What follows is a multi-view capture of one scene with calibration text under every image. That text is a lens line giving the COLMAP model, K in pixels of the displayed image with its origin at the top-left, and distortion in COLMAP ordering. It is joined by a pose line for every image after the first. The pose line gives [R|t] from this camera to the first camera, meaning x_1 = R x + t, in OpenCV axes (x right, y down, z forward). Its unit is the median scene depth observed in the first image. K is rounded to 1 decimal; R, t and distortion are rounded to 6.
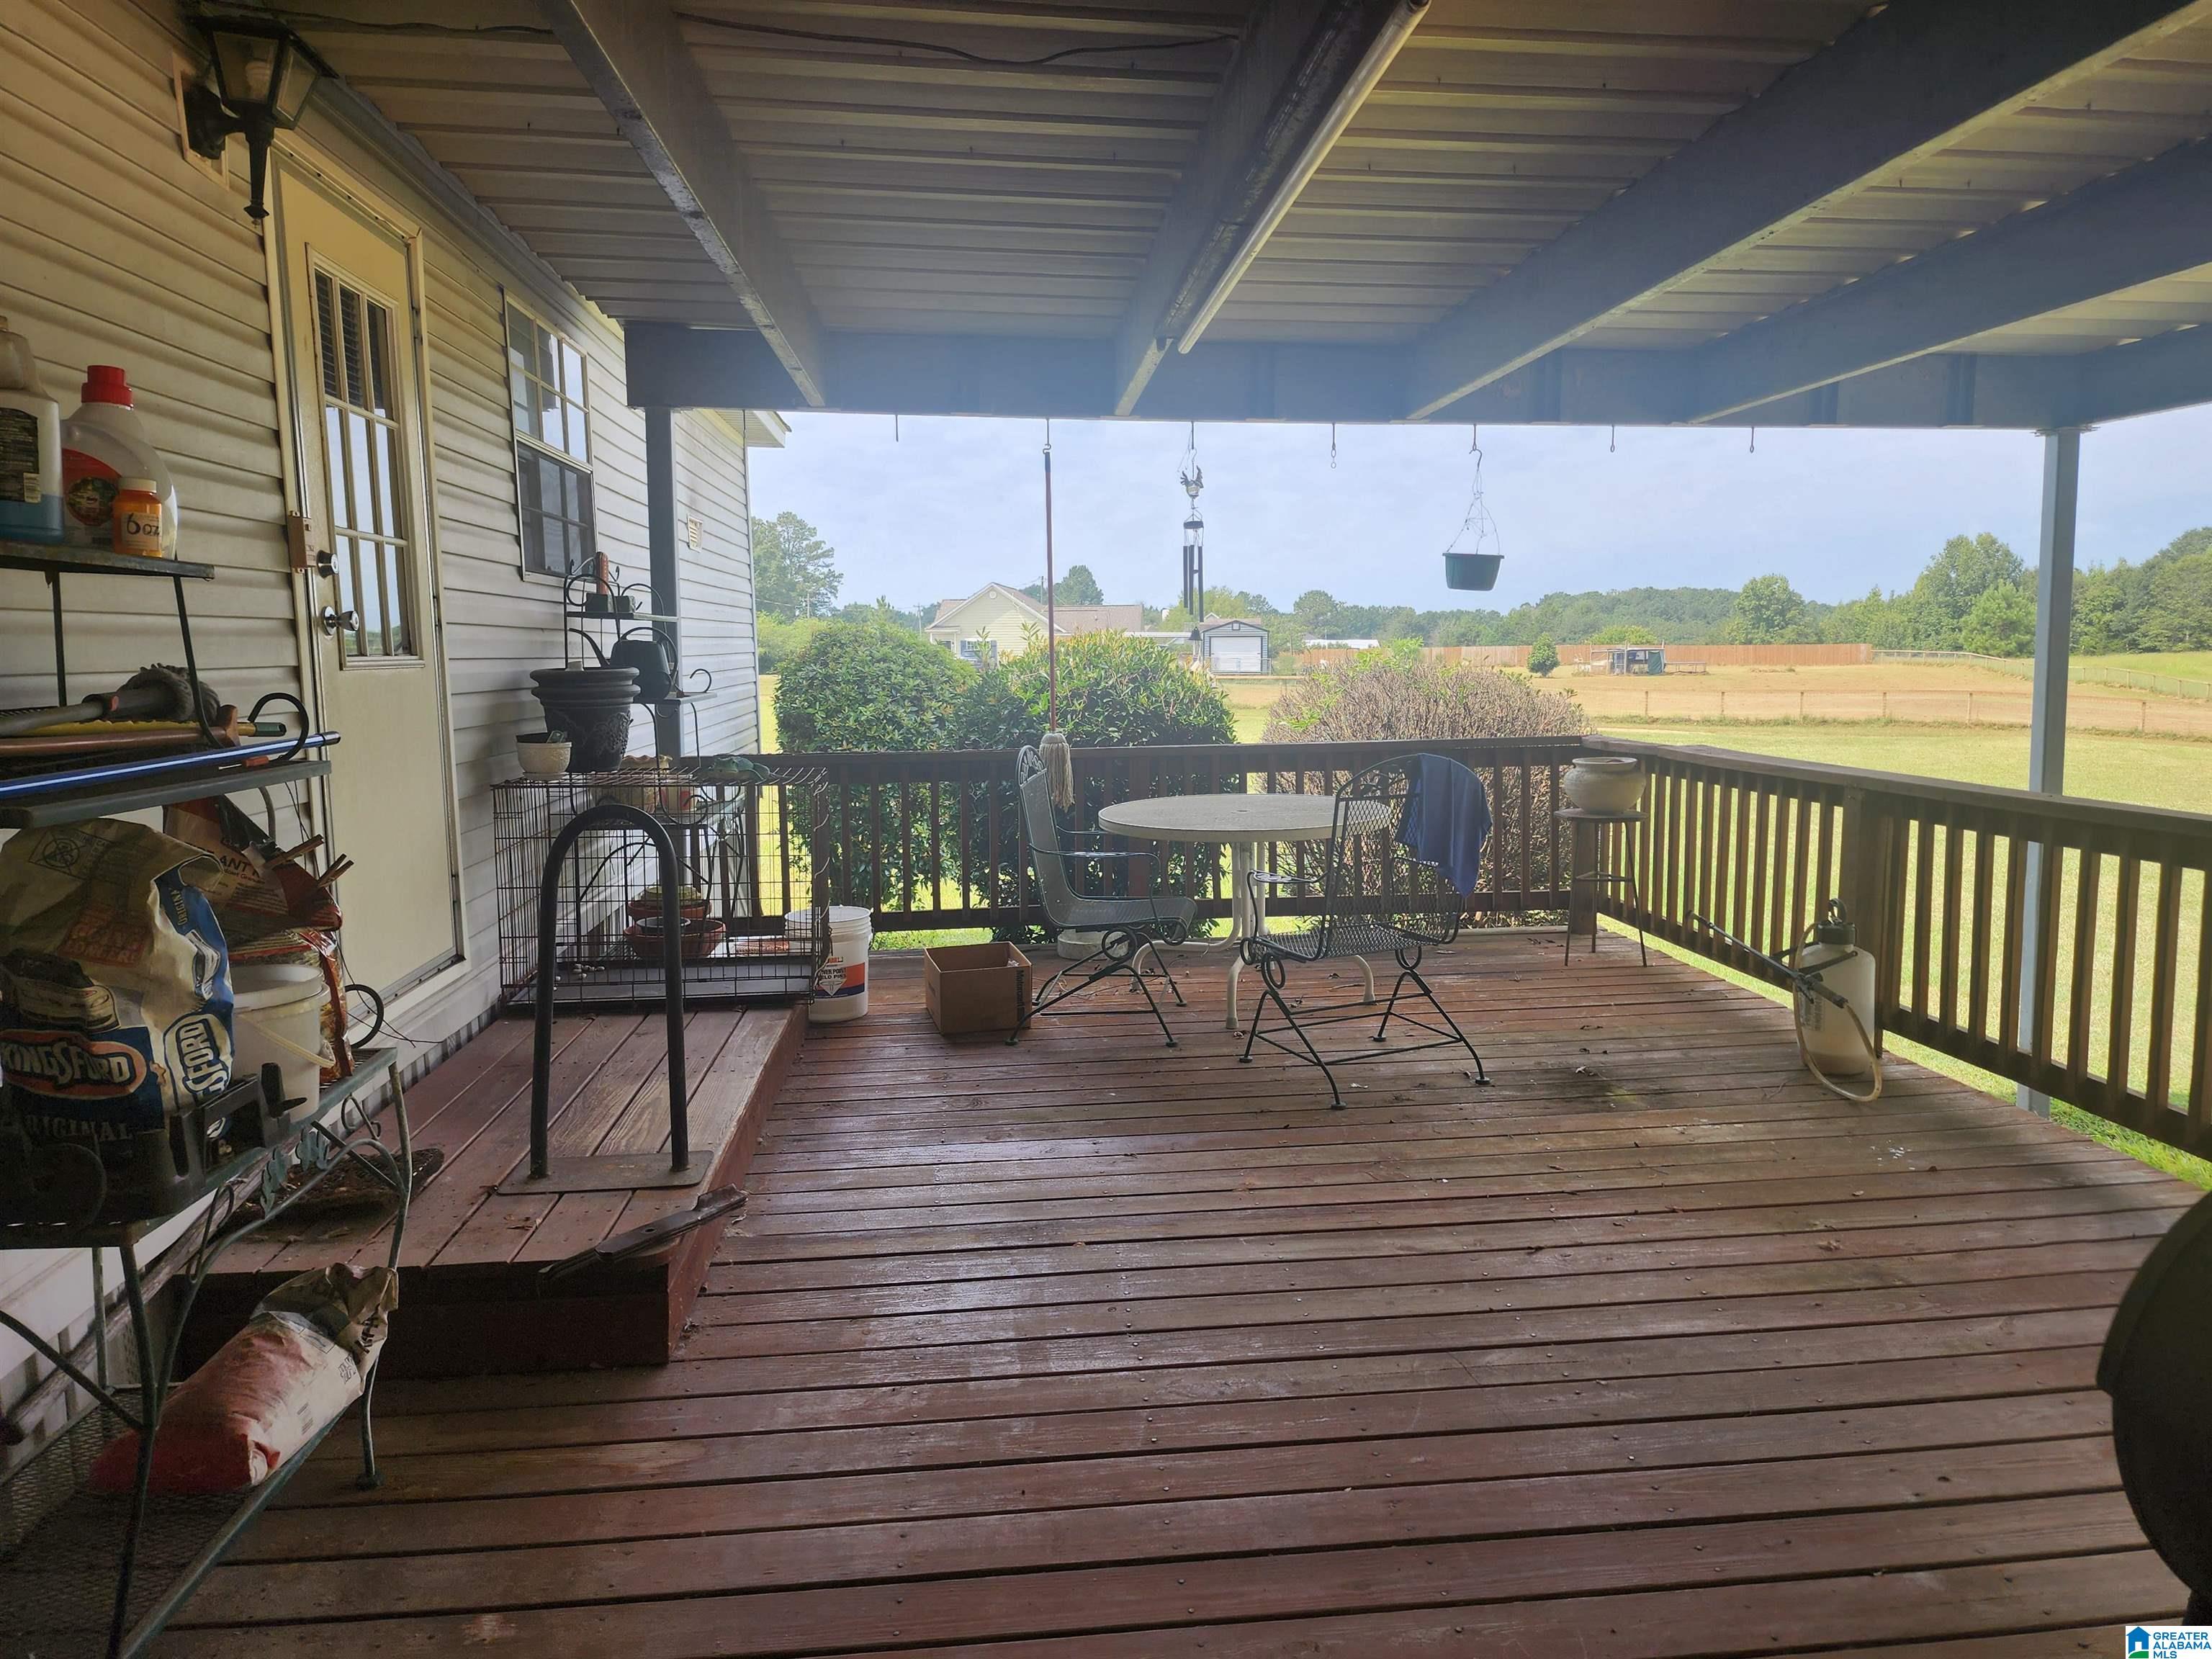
lens RADIAL K [[1587.9, 0, 1195.3], [0, 1587.9, 836.9], [0, 0, 1]] dist [0.104659, -0.087238]
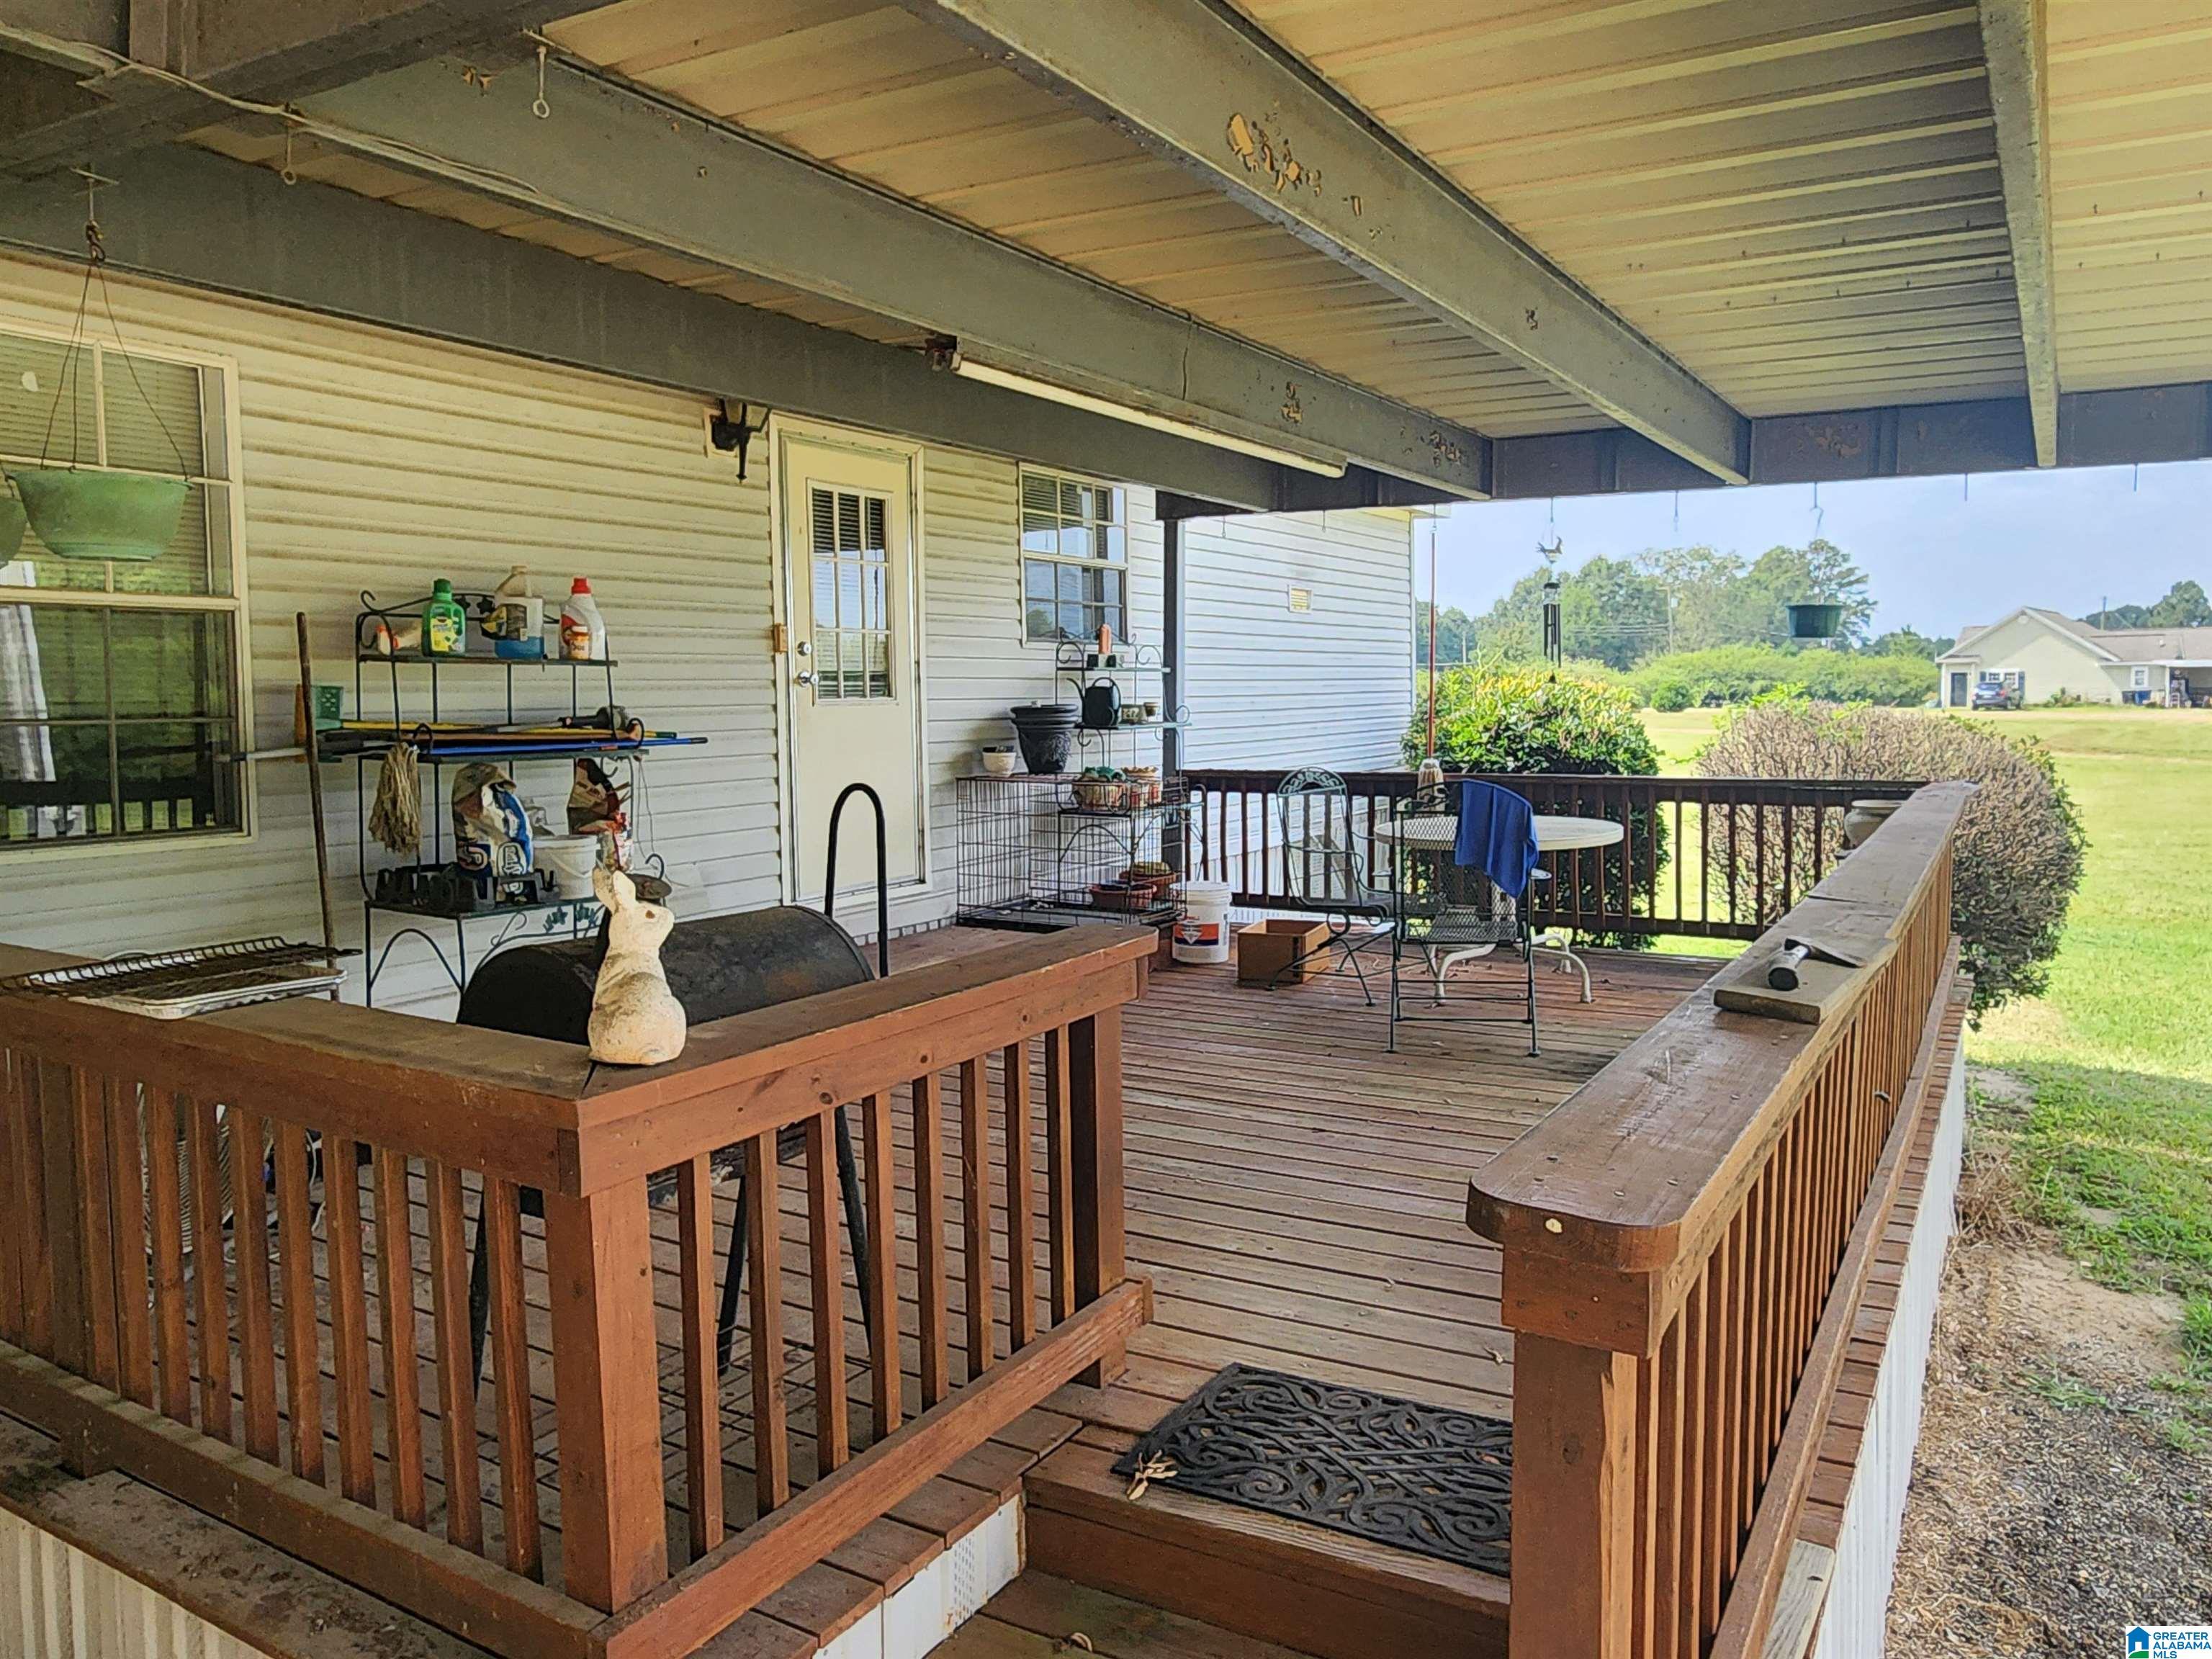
lens RADIAL K [[1610.4, 0, 1106.0], [0, 1610.4, 829.5], [0, 0, 1]] dist [-0.000213, 0.000270]
pose [[0.784753, 0.058298, -0.617061, 0.695878], [-0.073728, 0.997278, 0.000455, 0.007671], [0.615408, 0.045138, 0.786915, -0.170354]]
